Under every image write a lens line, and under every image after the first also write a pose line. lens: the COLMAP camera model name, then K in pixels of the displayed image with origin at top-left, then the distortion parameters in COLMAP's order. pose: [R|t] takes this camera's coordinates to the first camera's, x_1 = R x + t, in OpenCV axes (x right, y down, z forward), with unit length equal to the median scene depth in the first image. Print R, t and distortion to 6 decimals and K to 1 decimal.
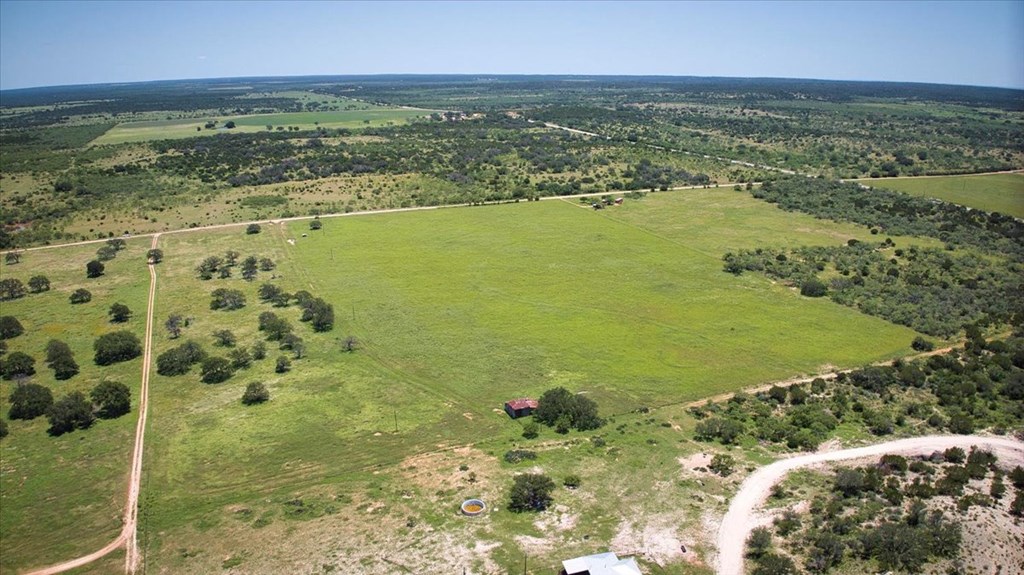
lens RADIAL K [[723.3, 0, 512.8], [0, 723.3, 287.4], [0, 0, 1]] dist [-0.098277, -0.020153]
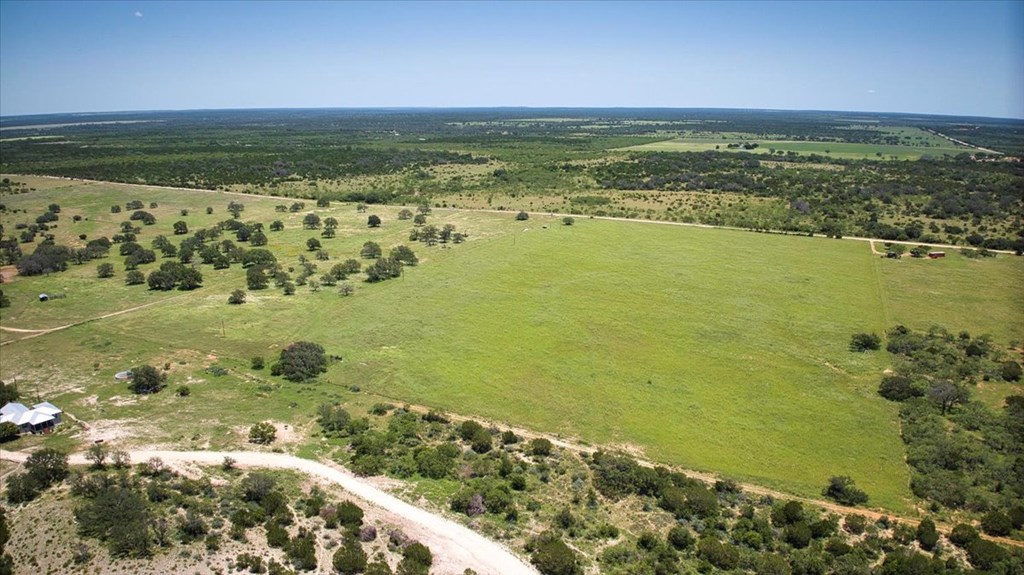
lens RADIAL K [[723.3, 0, 507.8], [0, 723.3, 288.0], [0, 0, 1]] dist [-0.098277, -0.020153]
pose [[0.643053, 0.193512, -0.740970, 0.491096], [-0.225659, 0.972470, 0.058132, -0.032929], [0.731820, 0.129825, 0.669018, 0.230050]]
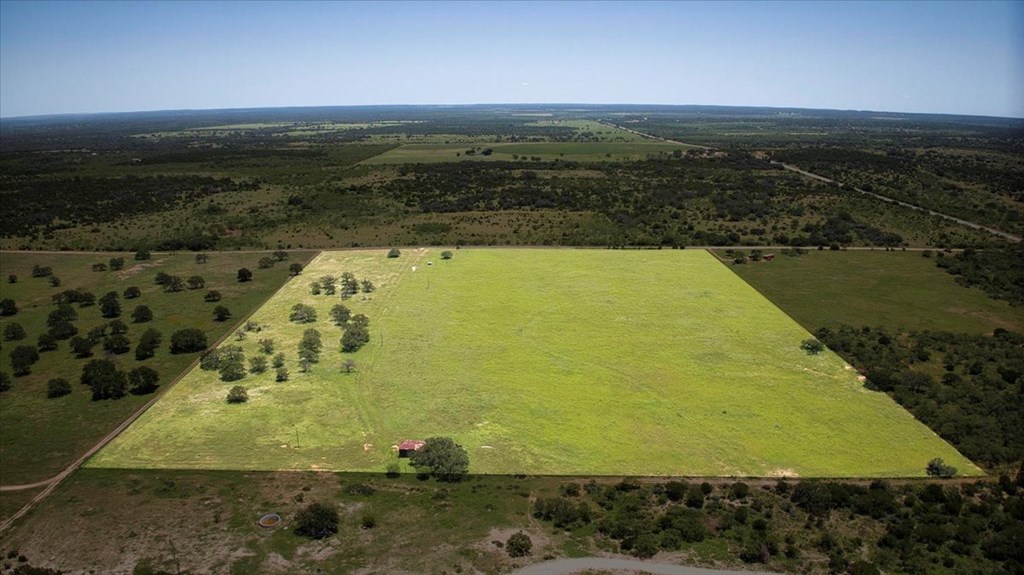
lens RADIAL K [[723.3, 0, 510.4], [0, 723.3, 286.8], [0, 0, 1]] dist [-0.098277, -0.020153]
pose [[0.911951, 0.103520, -0.397026, 0.258848], [-0.119071, 0.992778, -0.014644, -0.034927], [0.392643, 0.060629, 0.917690, 0.032303]]
